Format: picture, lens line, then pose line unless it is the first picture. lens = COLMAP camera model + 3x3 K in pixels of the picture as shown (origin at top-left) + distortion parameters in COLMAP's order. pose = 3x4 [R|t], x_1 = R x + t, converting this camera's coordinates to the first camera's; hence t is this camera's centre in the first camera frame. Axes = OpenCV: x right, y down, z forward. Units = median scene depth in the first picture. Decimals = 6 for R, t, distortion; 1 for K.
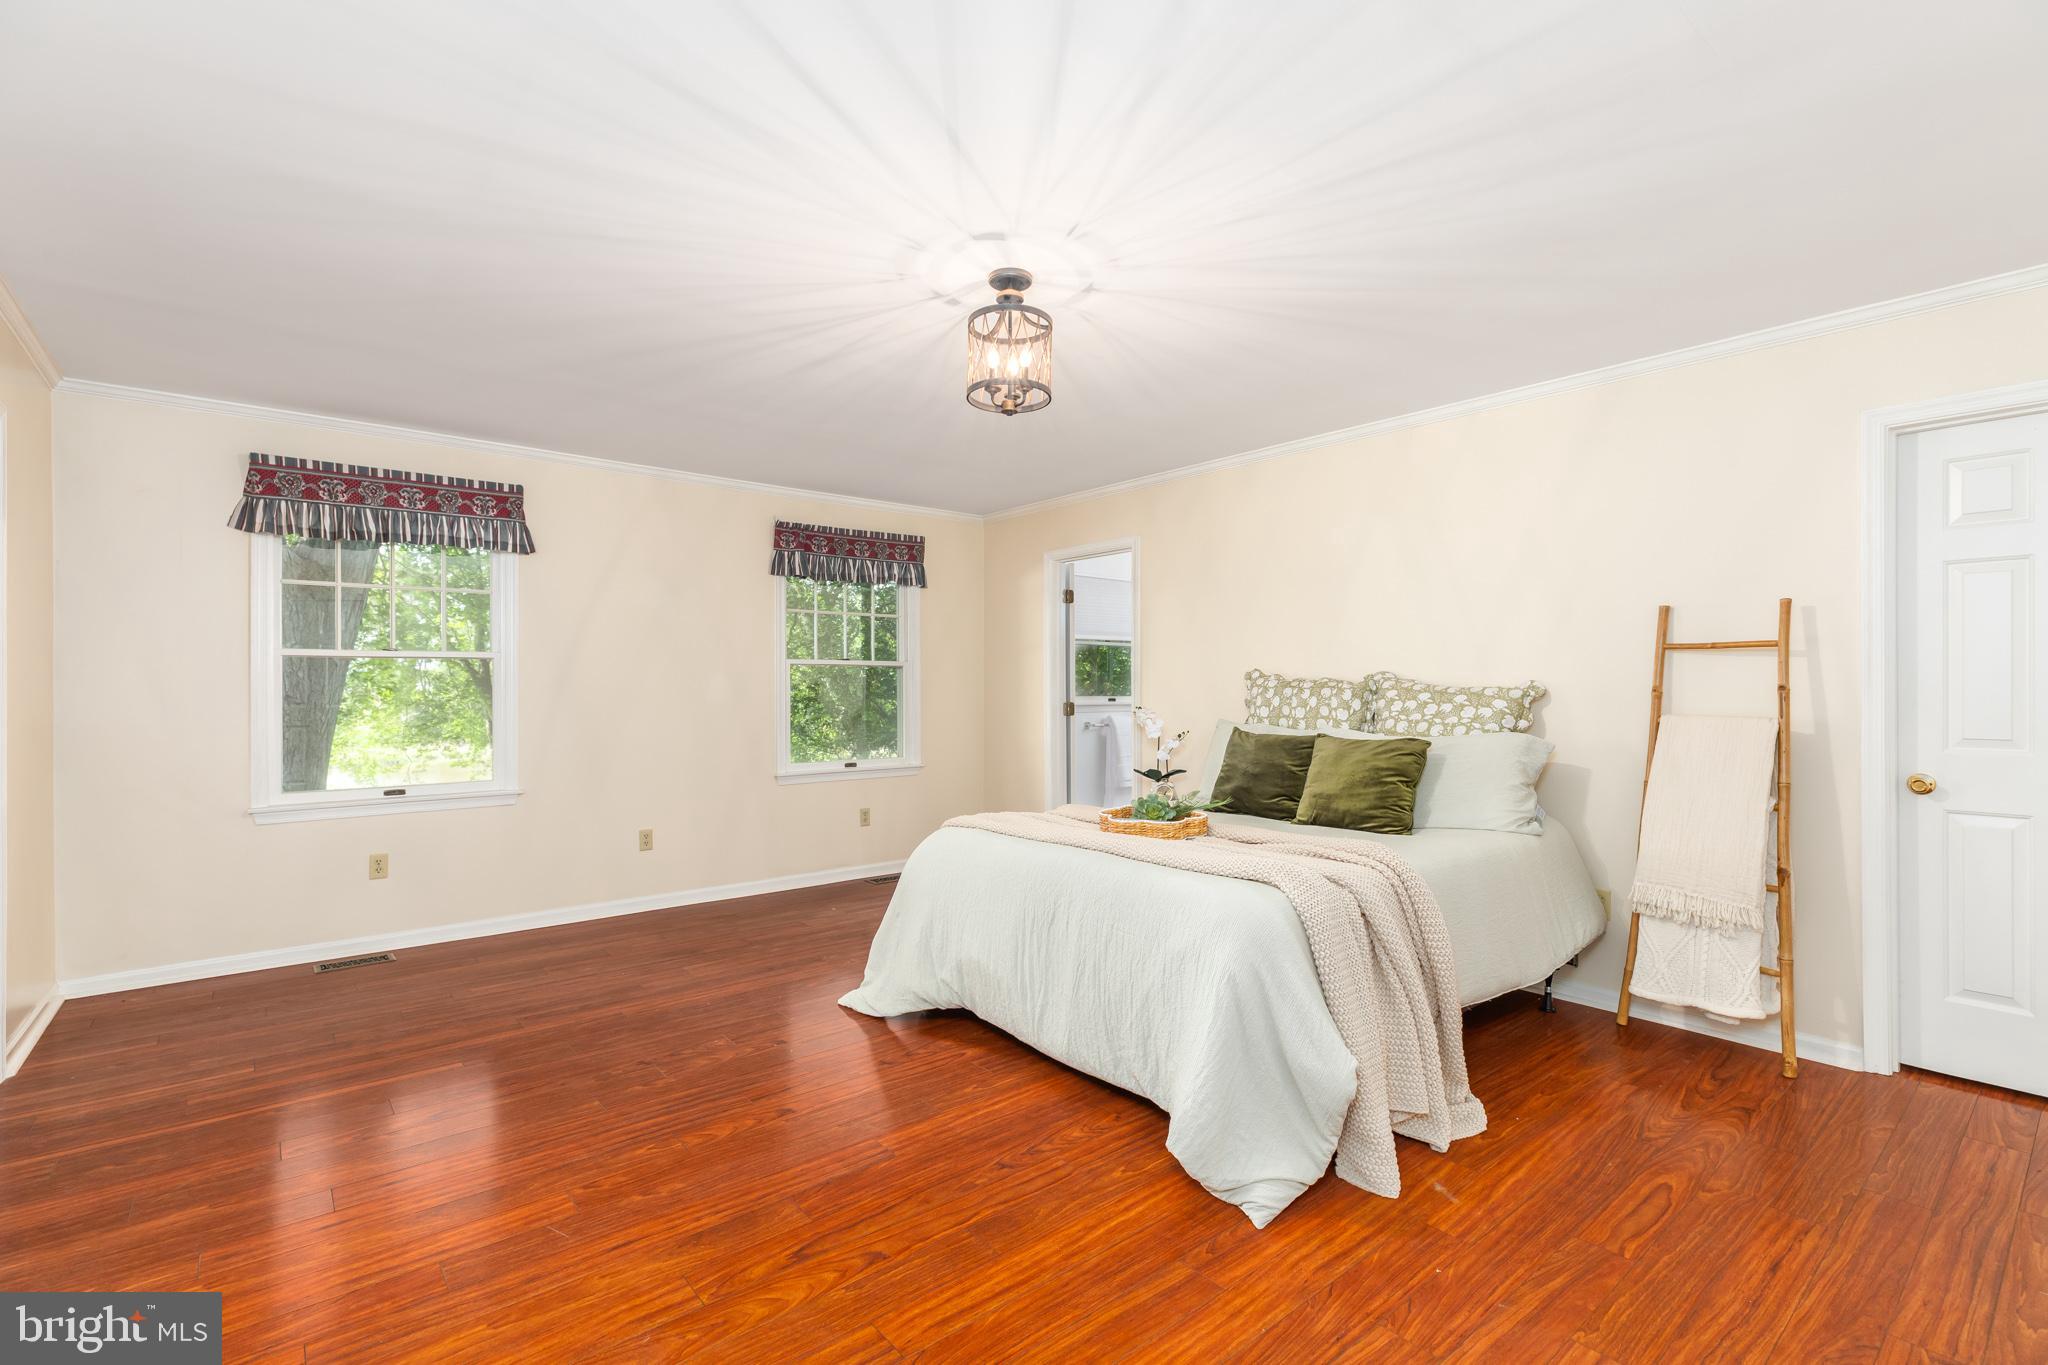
lens RADIAL K [[925.2, 0, 1021.2], [0, 925.2, 679.2], [0, 0, 1]] dist [0.006298, 0.000603]
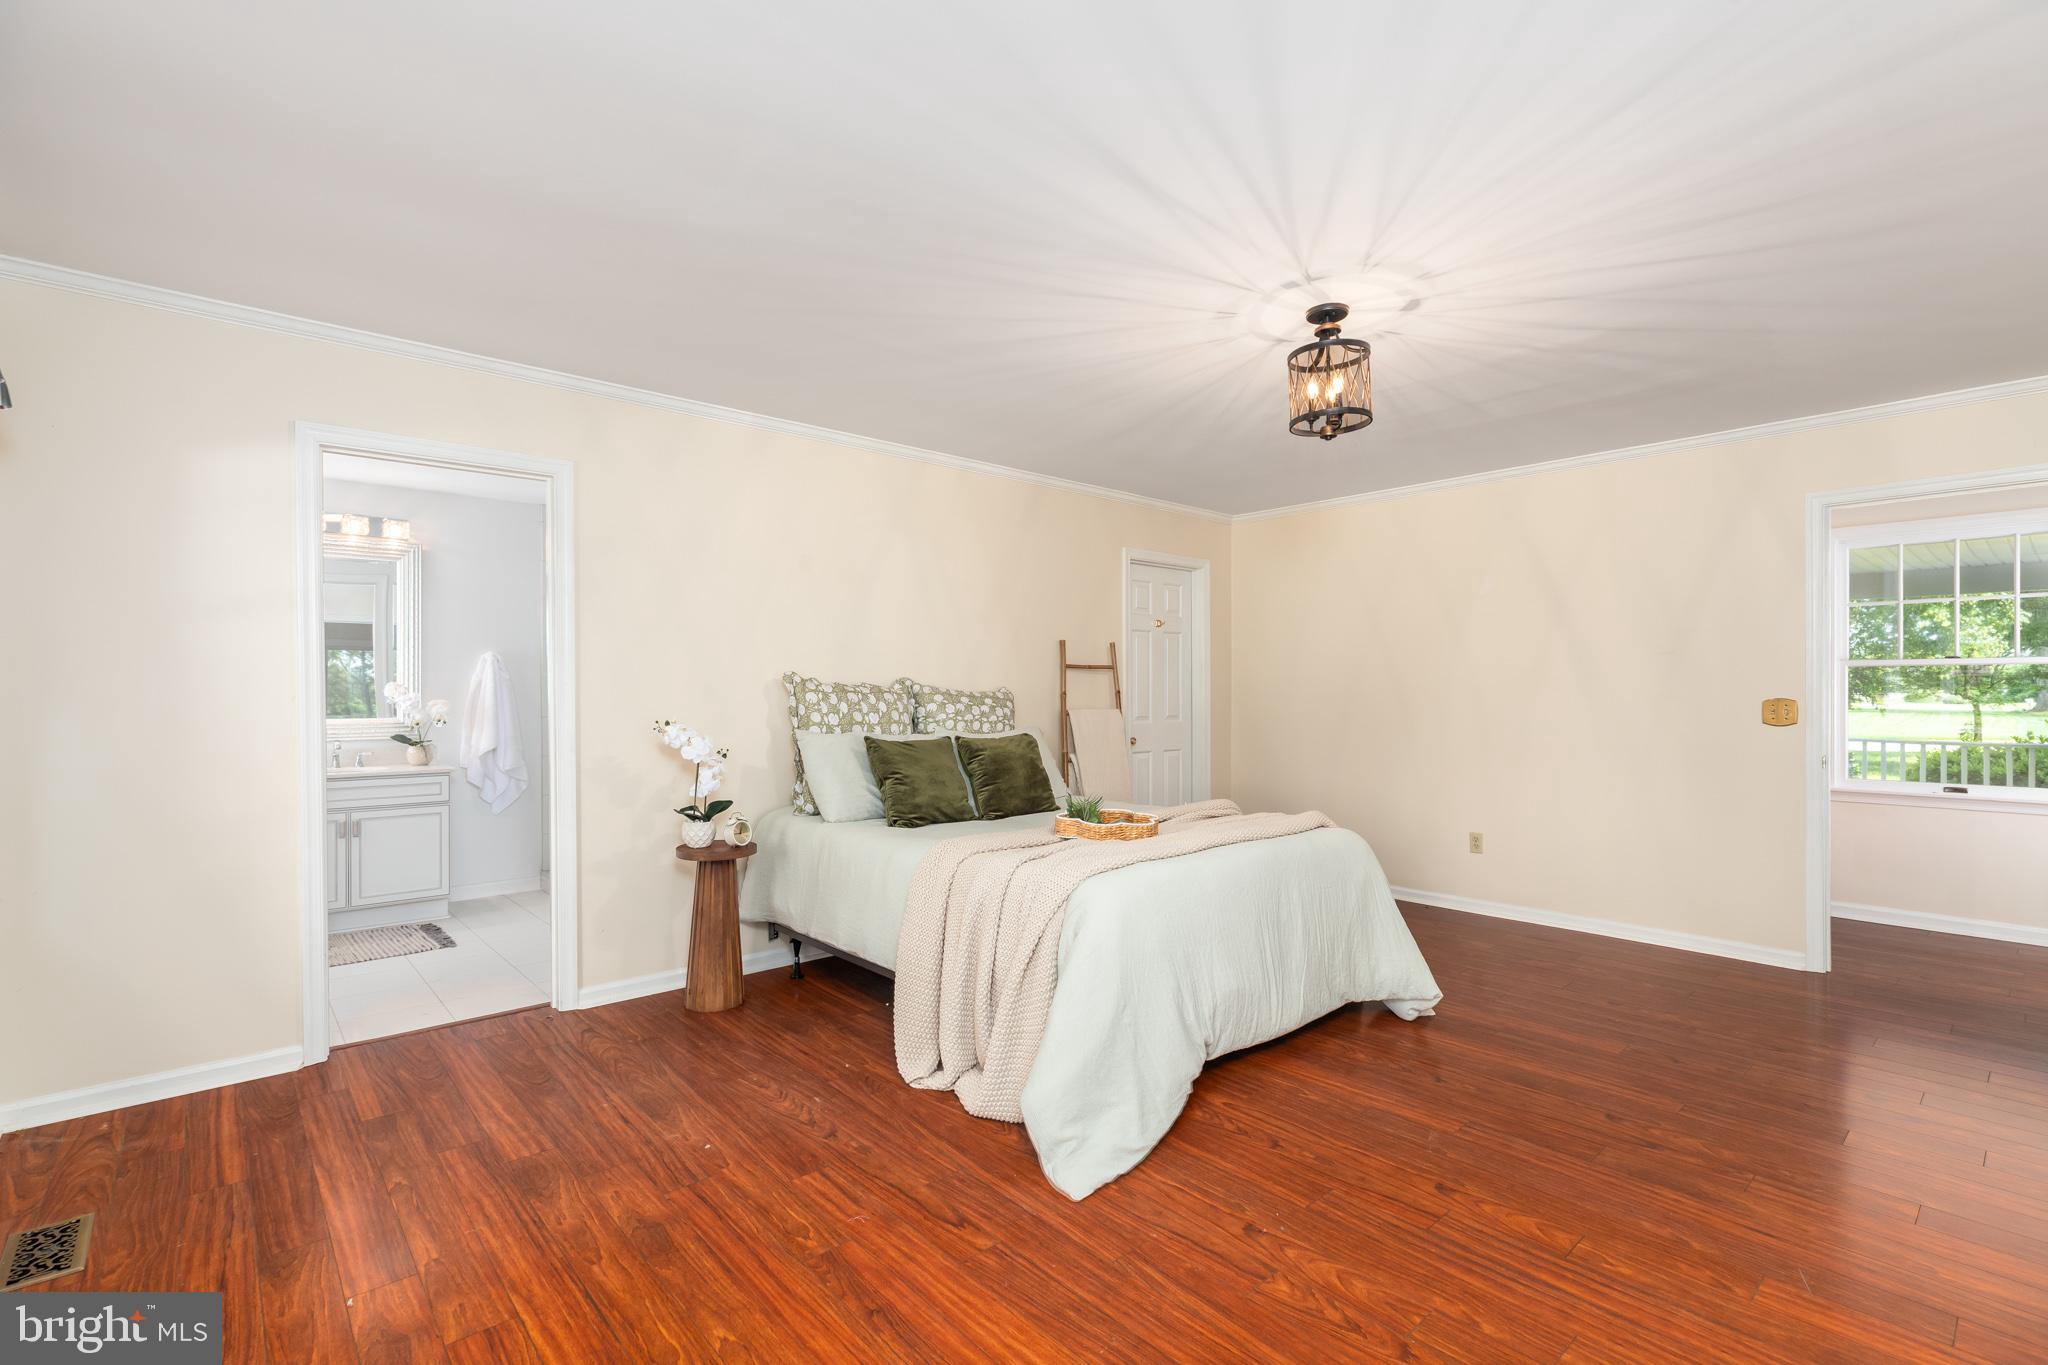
lens RADIAL K [[925.2, 0, 1018.7], [0, 925.2, 691.1], [0, 0, 1]] dist [0.006298, 0.000603]
pose [[-0.033944, -0.003642, 0.999417, -1.036096], [-0.010389, 0.999941, 0.003291, 0.004255], [-0.999370, -0.010271, -0.033980, 1.344471]]
